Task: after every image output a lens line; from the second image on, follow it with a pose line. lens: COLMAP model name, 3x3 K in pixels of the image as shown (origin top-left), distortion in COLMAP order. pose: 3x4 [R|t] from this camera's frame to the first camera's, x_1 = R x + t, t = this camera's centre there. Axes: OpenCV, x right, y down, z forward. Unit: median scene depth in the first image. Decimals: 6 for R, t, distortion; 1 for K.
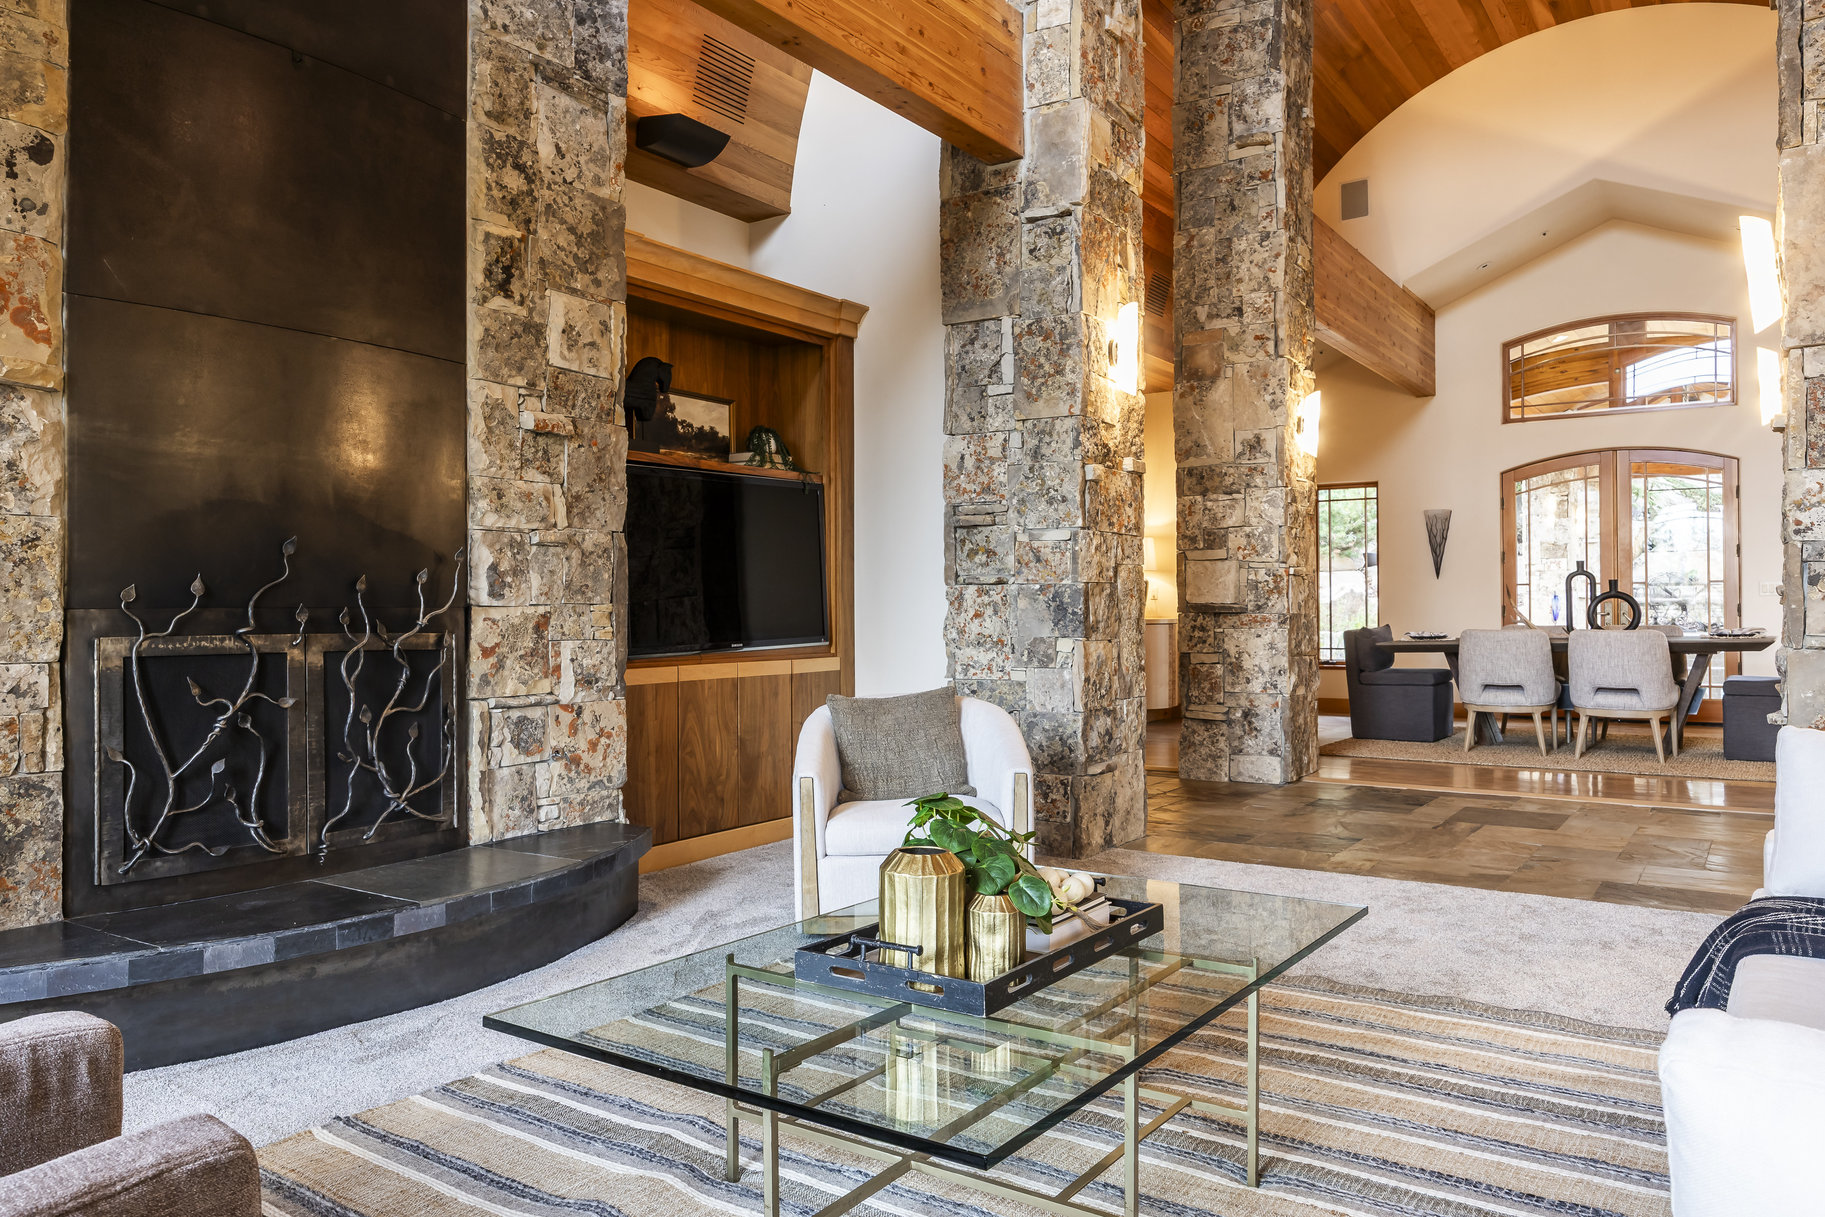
lens RADIAL K [[1268.0, 0, 906.8], [0, 1268.0, 605.1], [0, 0, 1]] dist [0.000393, 0.000790]
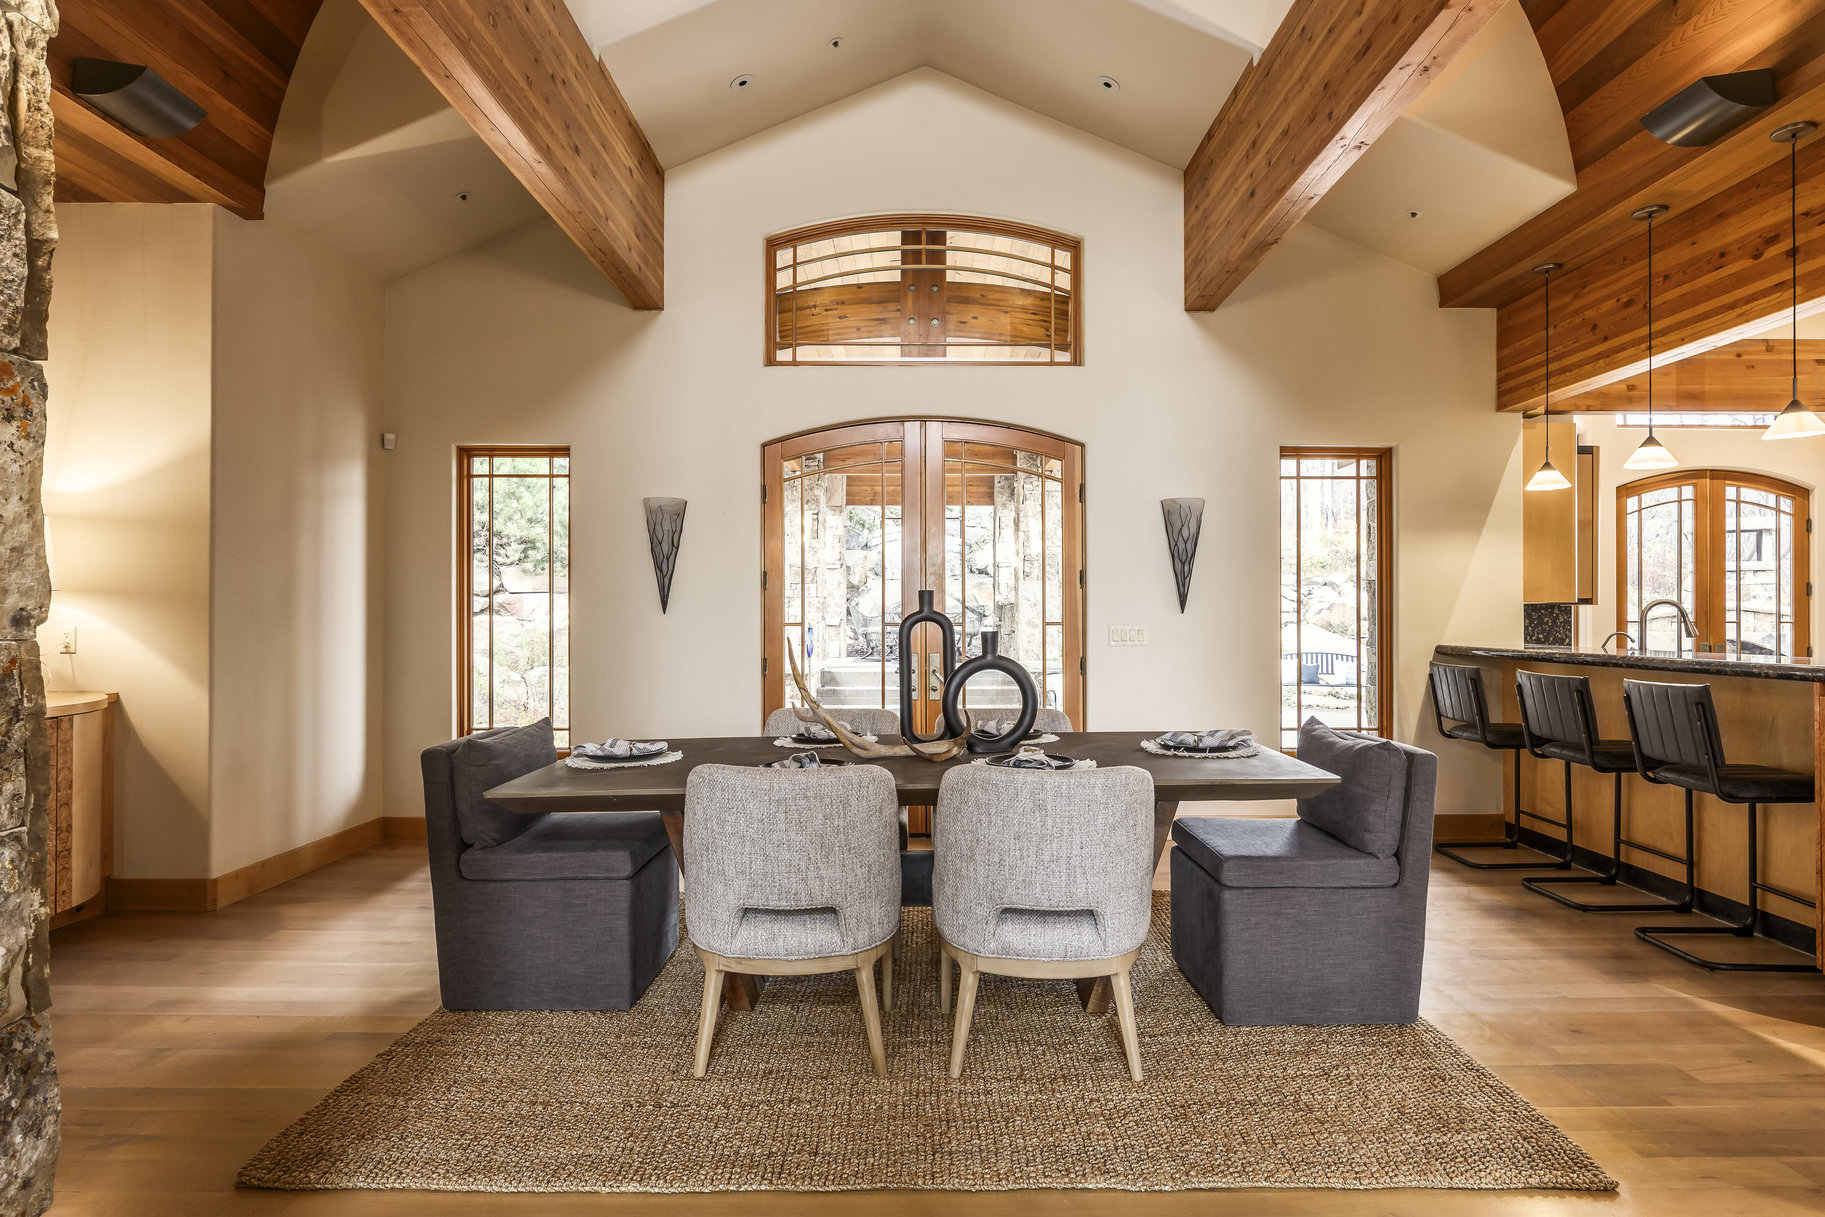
lens RADIAL K [[1030.8, 0, 917.4], [0, 1030.8, 610.4], [0, 0, 1]] dist [-0.002353, -0.001608]
pose [[0.819223, 0.011078, 0.573368, 0.242875], [-0.006518, 0.999929, -0.010007, -0.018735], [-0.573438, 0.004461, 0.819237, 0.544840]]
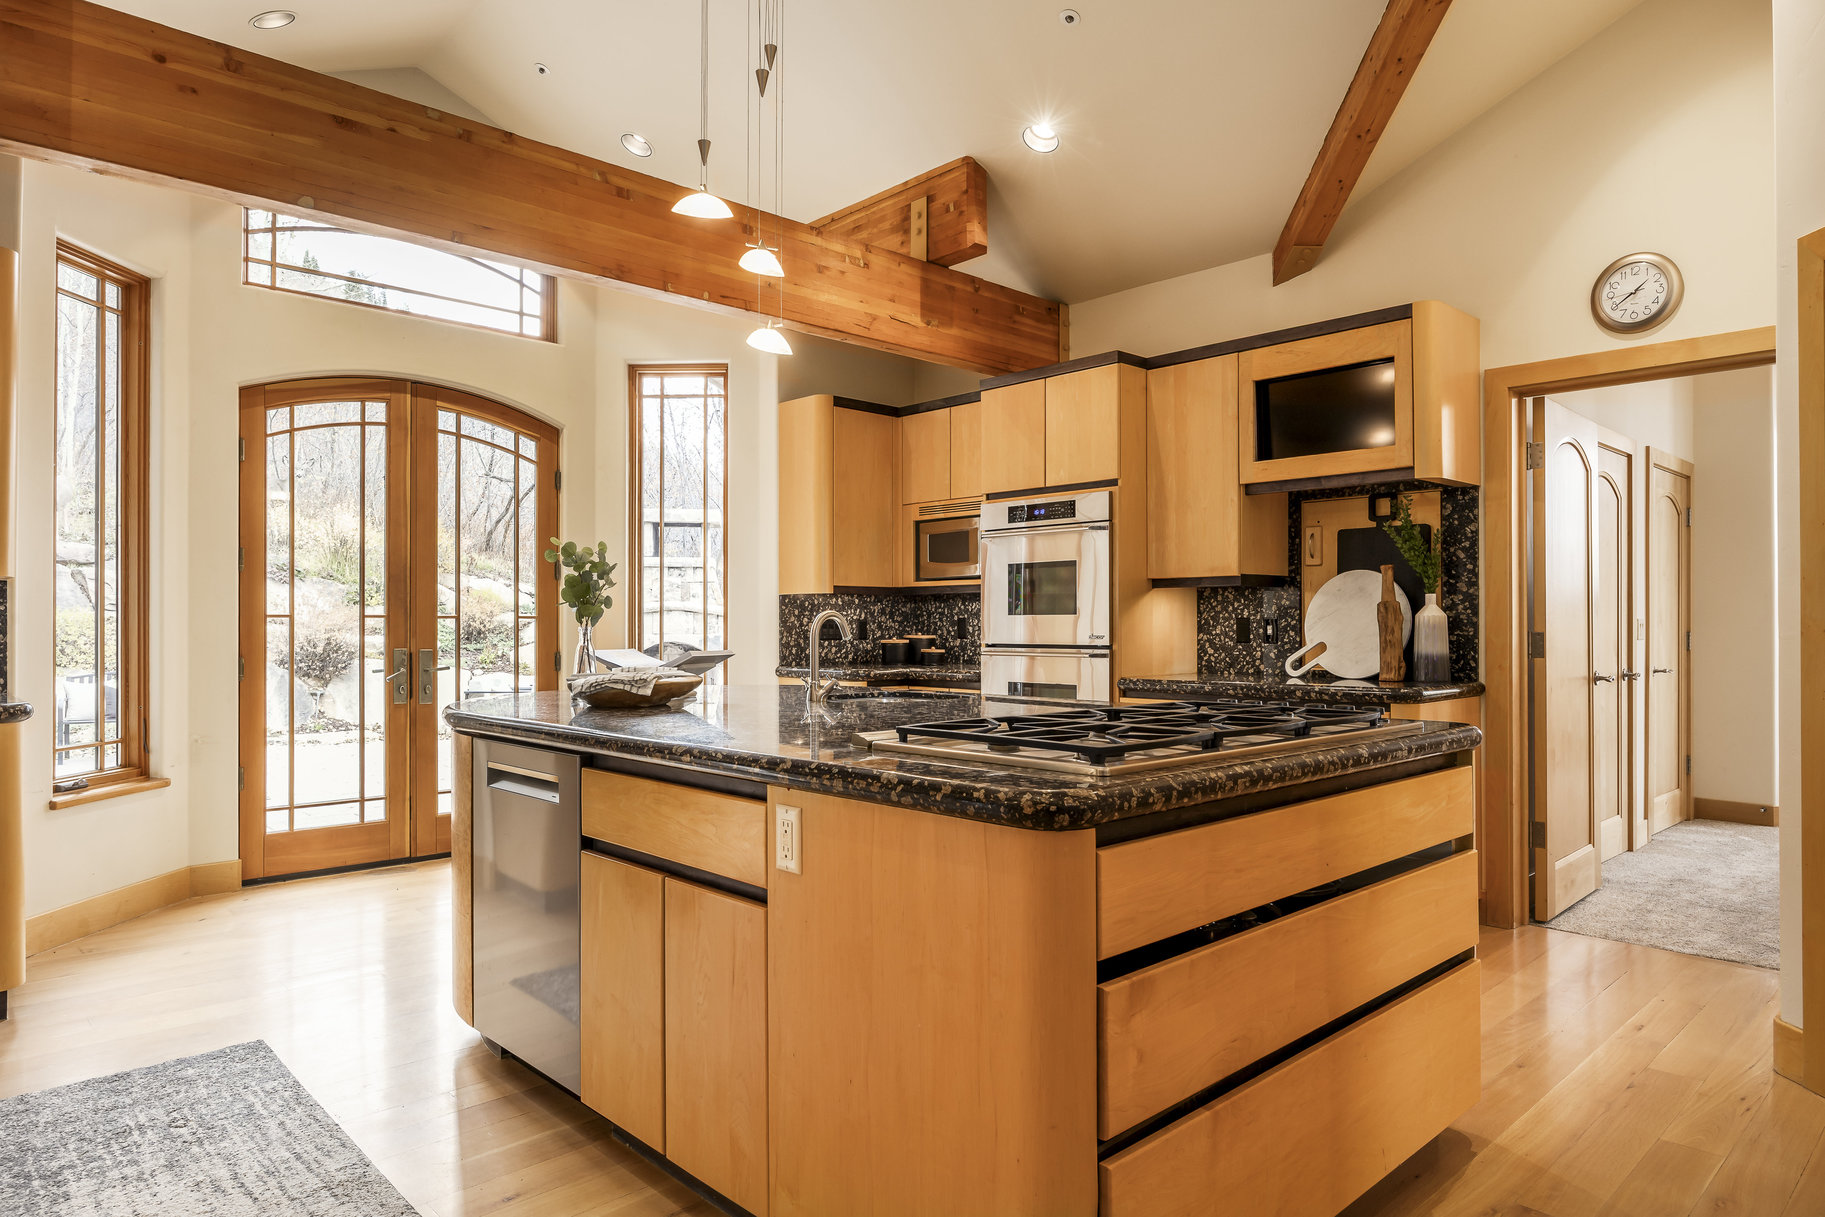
lens RADIAL K [[1113.0, 0, 928.7], [0, 1113.0, 610.8], [0, 0, 1]] dist [-0.000064, -0.000963]
pose [[0.186458, 0.014123, 0.982361, 0.649598], [0.004965, 0.999870, -0.015317, -0.016521], [-0.982450, 0.007733, 0.186364, 0.499801]]
